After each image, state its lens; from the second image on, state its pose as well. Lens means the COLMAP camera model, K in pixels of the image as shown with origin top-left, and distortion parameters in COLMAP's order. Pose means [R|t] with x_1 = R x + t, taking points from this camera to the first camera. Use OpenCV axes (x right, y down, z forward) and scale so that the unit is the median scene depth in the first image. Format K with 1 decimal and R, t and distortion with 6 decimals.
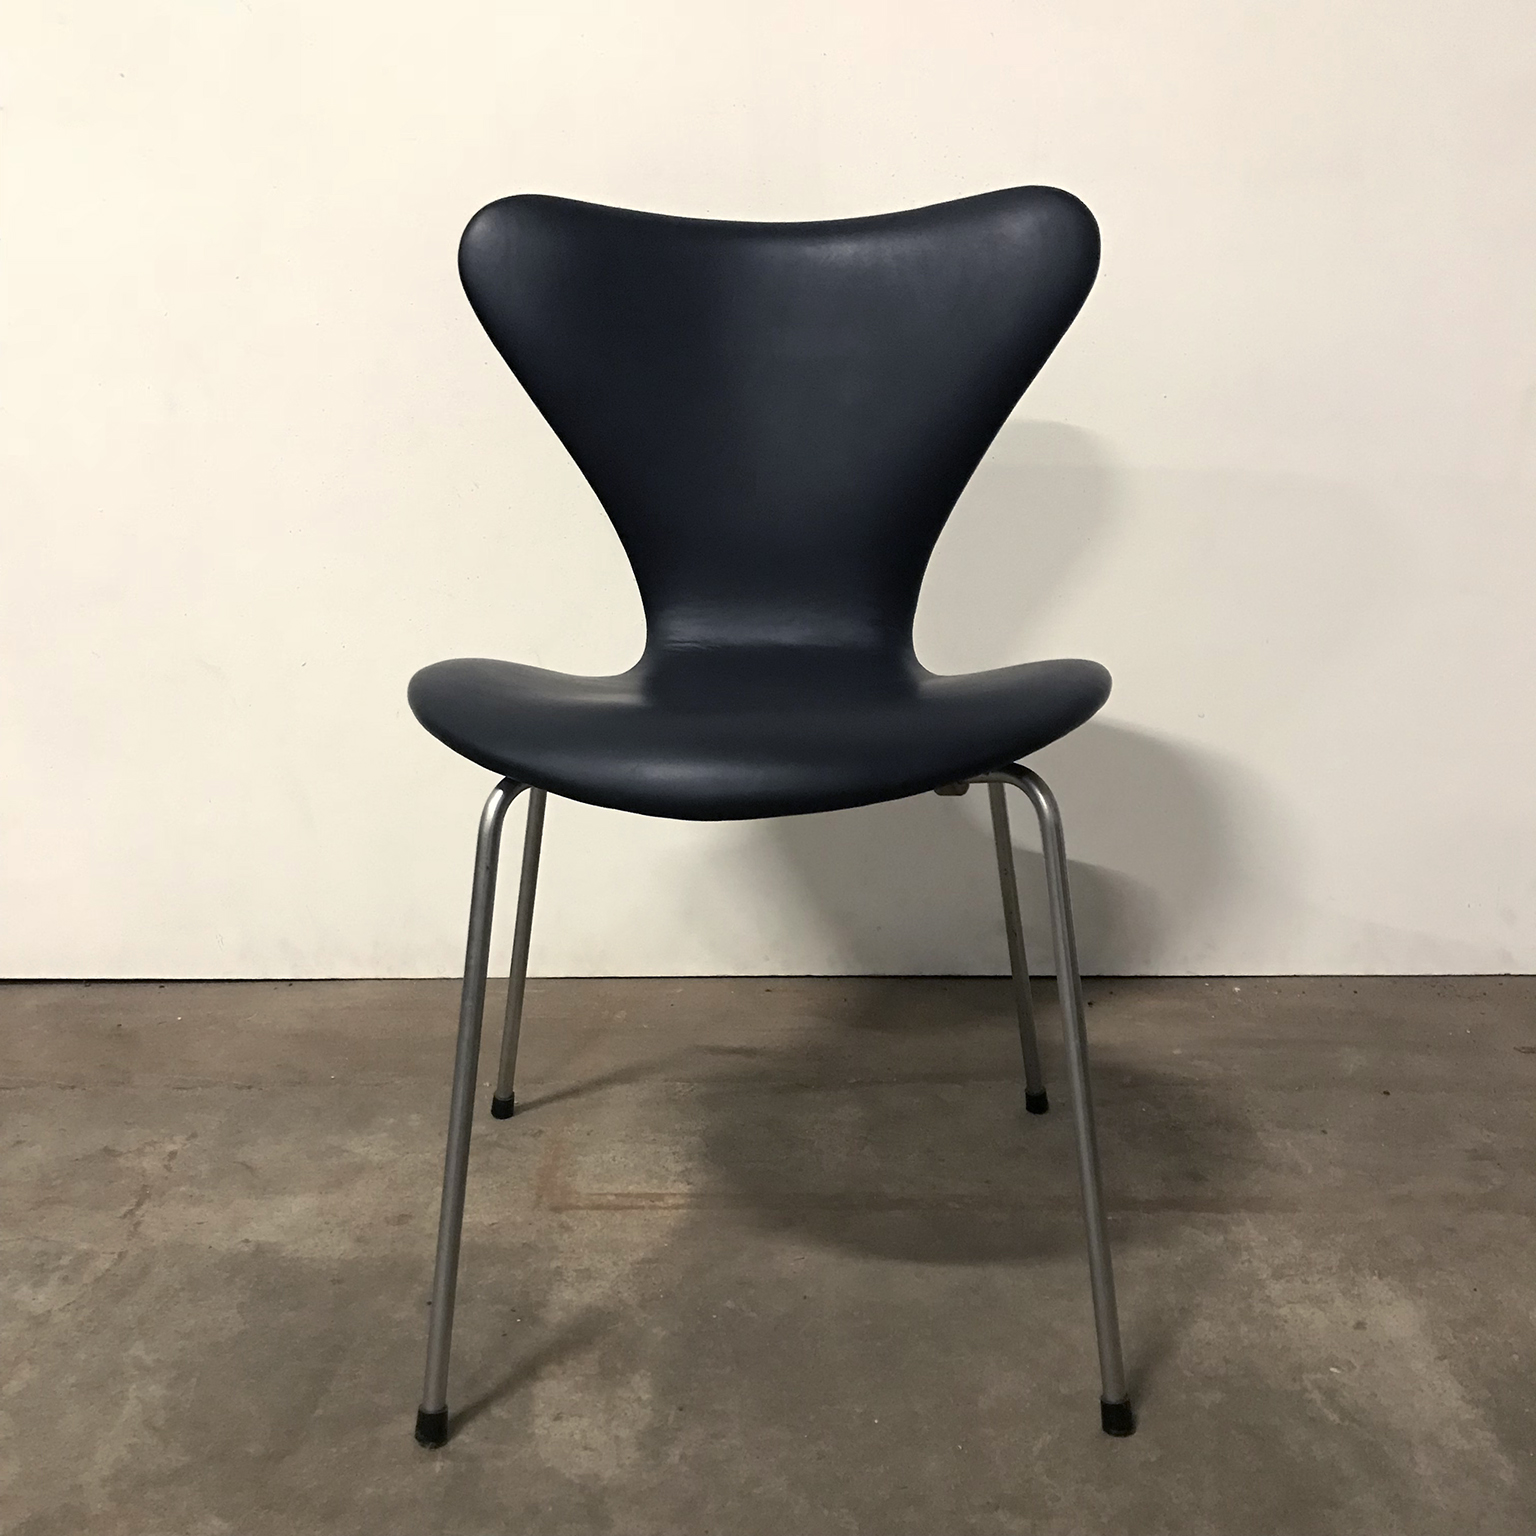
lens RADIAL K [[1678.8, 0, 771.8], [0, 1678.8, 764.9], [0, 0, 1]] dist [-0.022483, 0.083626]
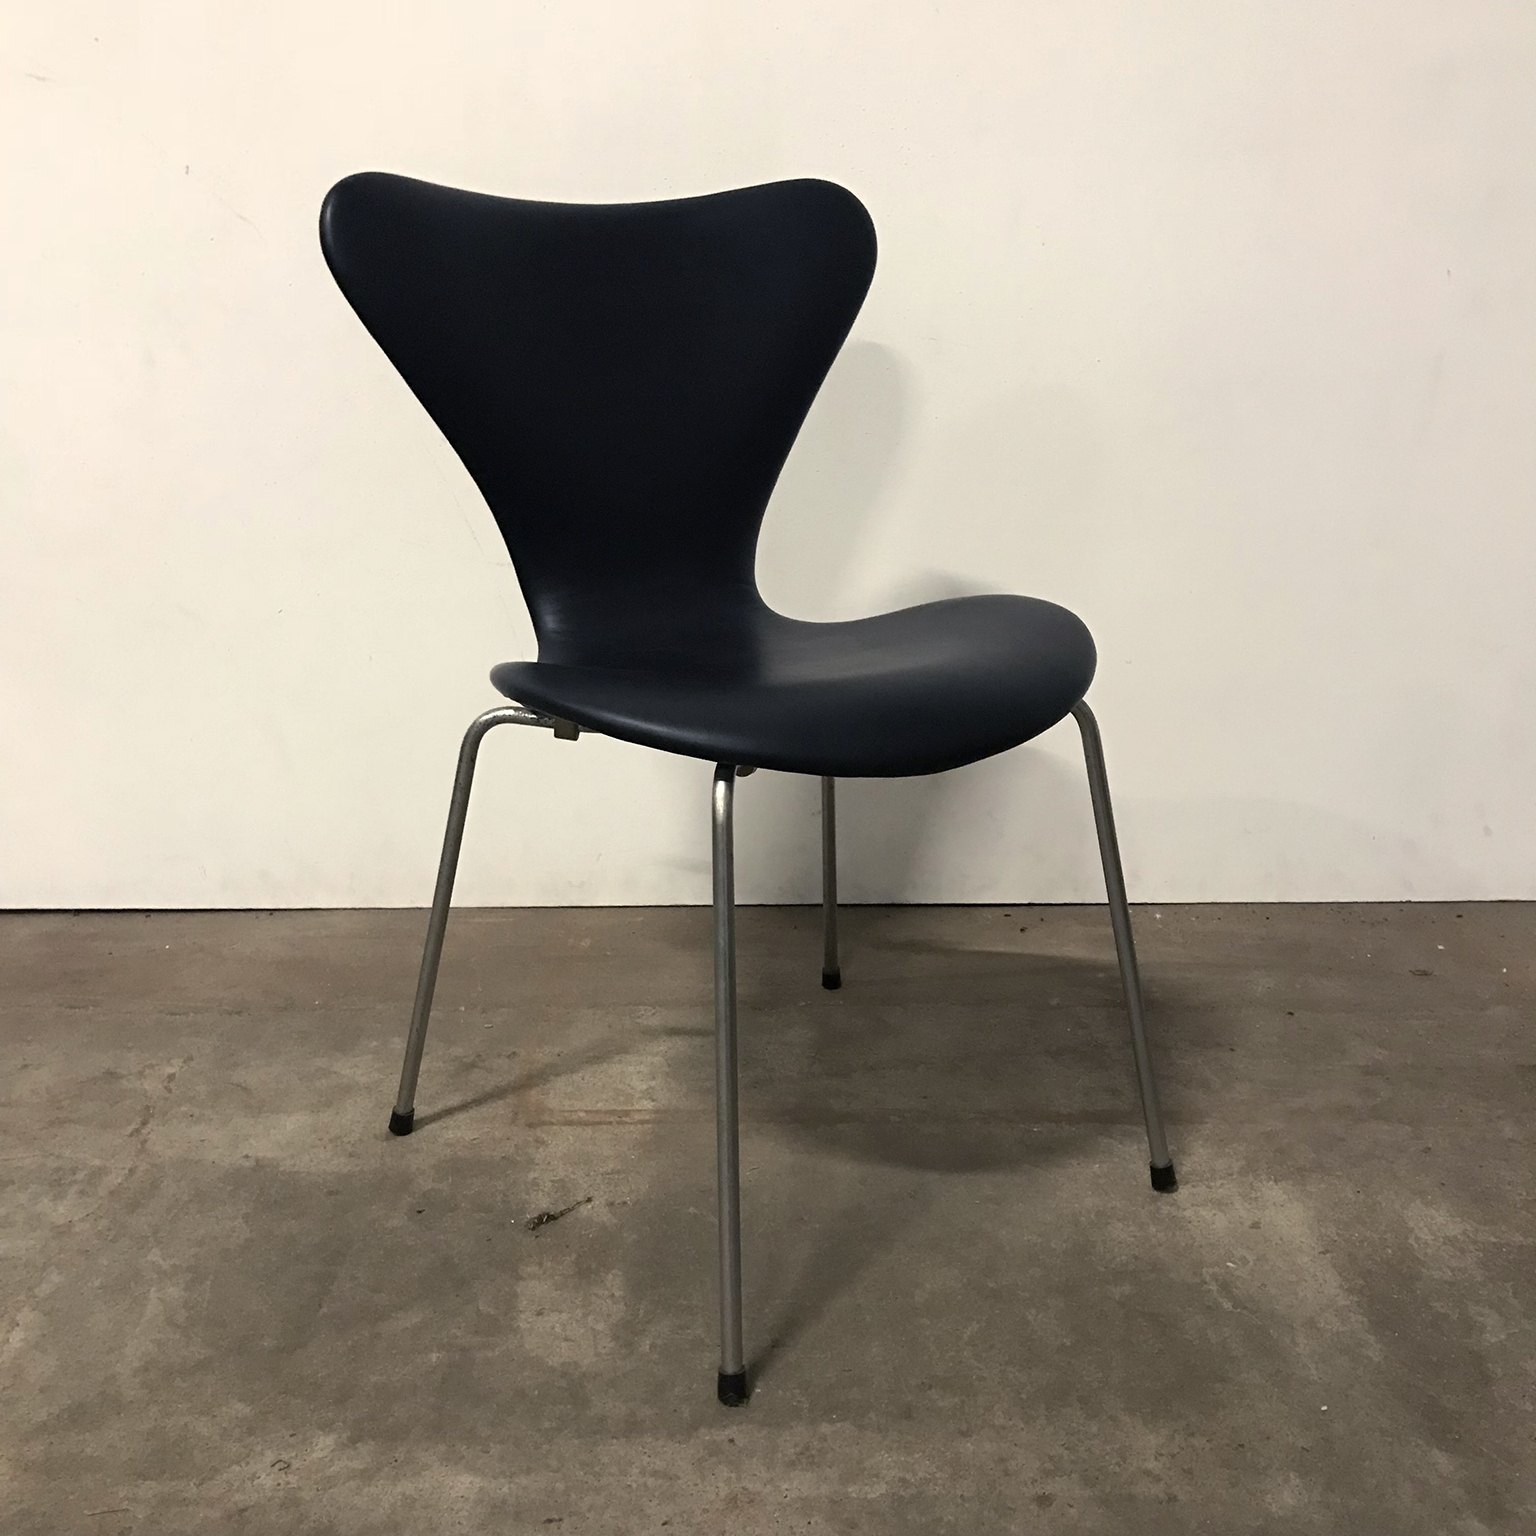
lens RADIAL K [[1673.7, 0, 769.4], [0, 1673.7, 766.4], [0, 0, 1]] dist [0.006503, 0.012190]
pose [[0.999526, 0.000120, 0.030777, -0.008009], [-0.001912, 0.998302, 0.058221, -0.034678], [-0.030718, -0.058252, 0.997829, -0.085511]]
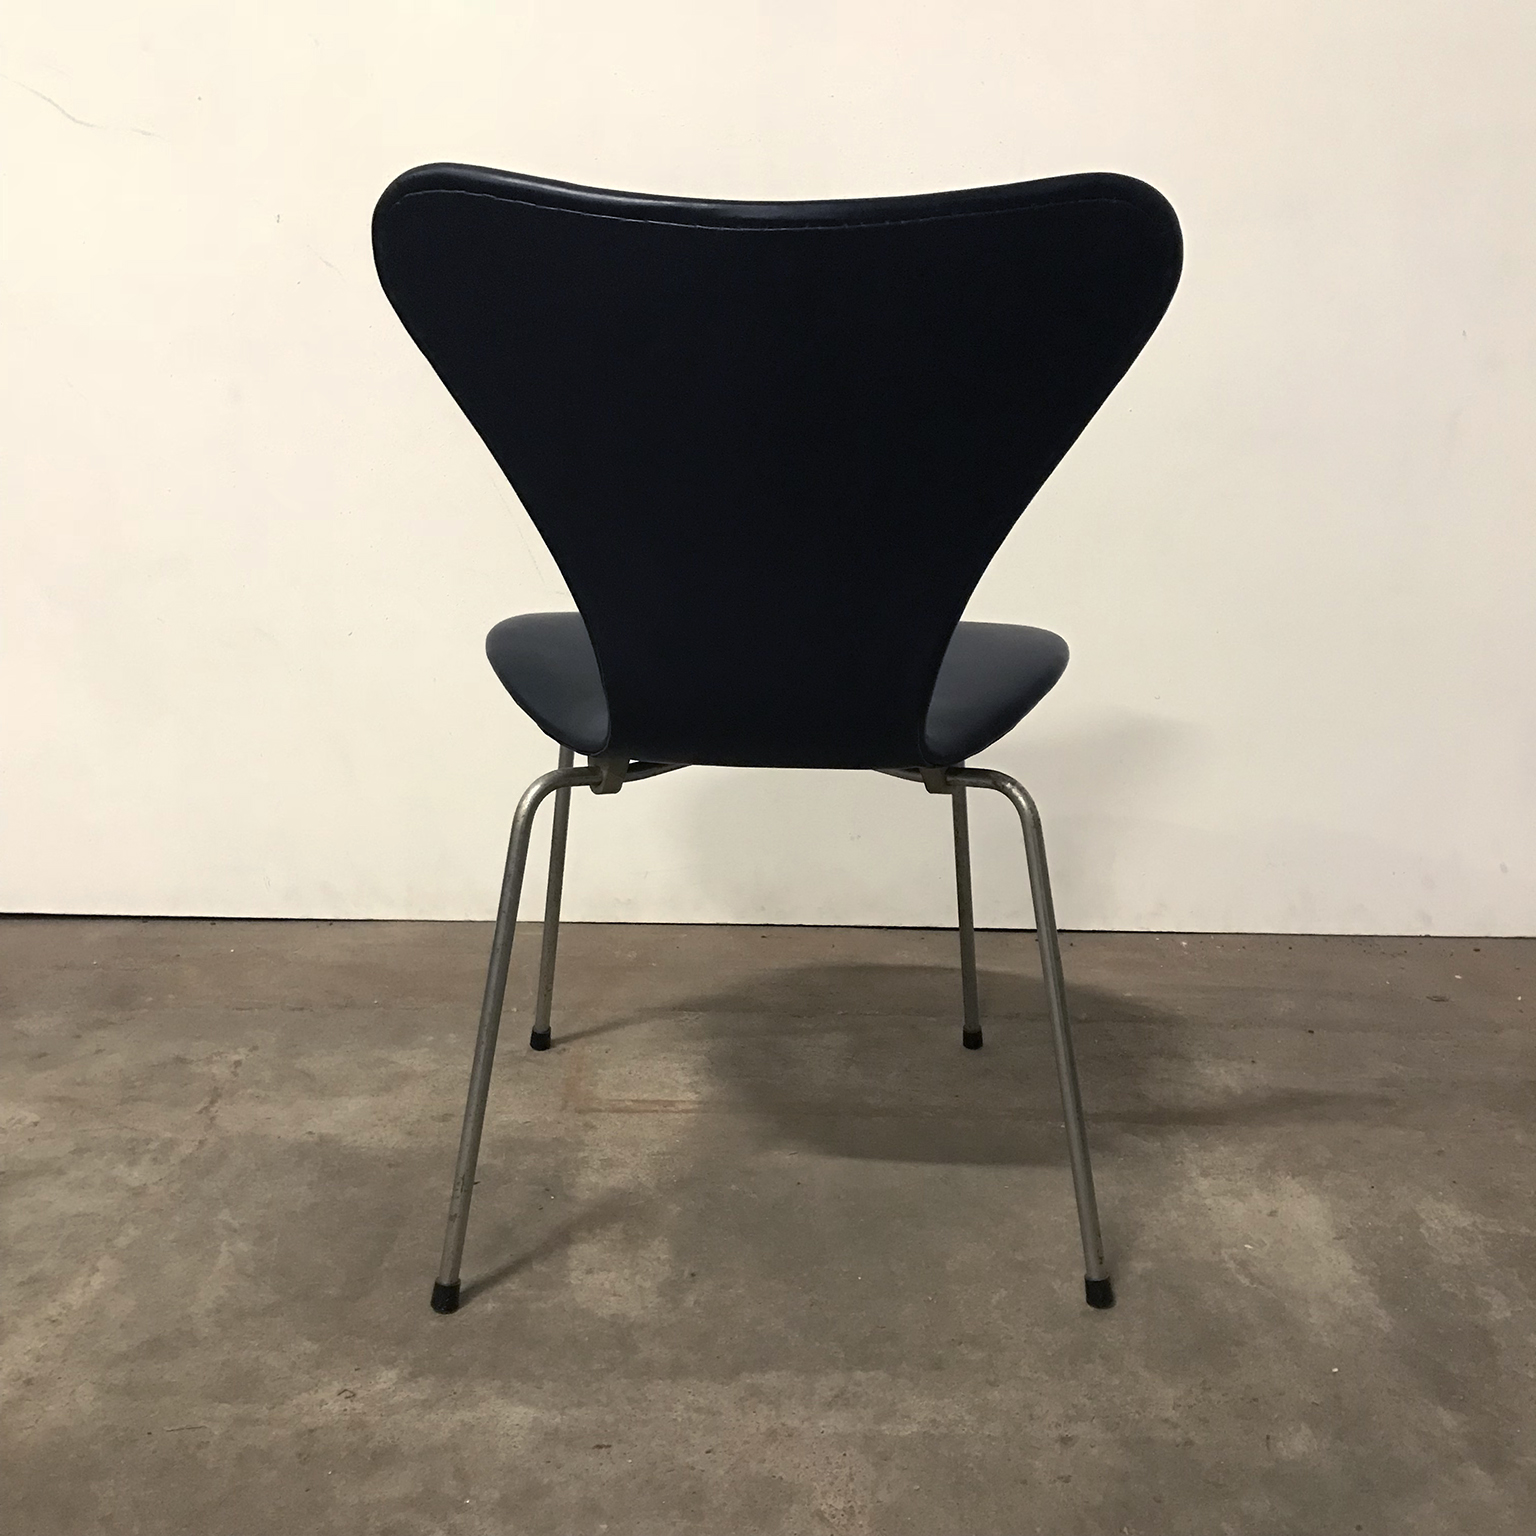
lens RADIAL K [[1671.6, 0, 780.3], [0, 1671.6, 768.2], [0, 0, 1]] dist [0.025077, -0.030005]
pose [[0.999628, 0.020690, 0.017764, -0.019259], [-0.020825, 0.999756, 0.007406, 0.020932], [-0.017607, -0.007773, 0.999815, -0.154447]]
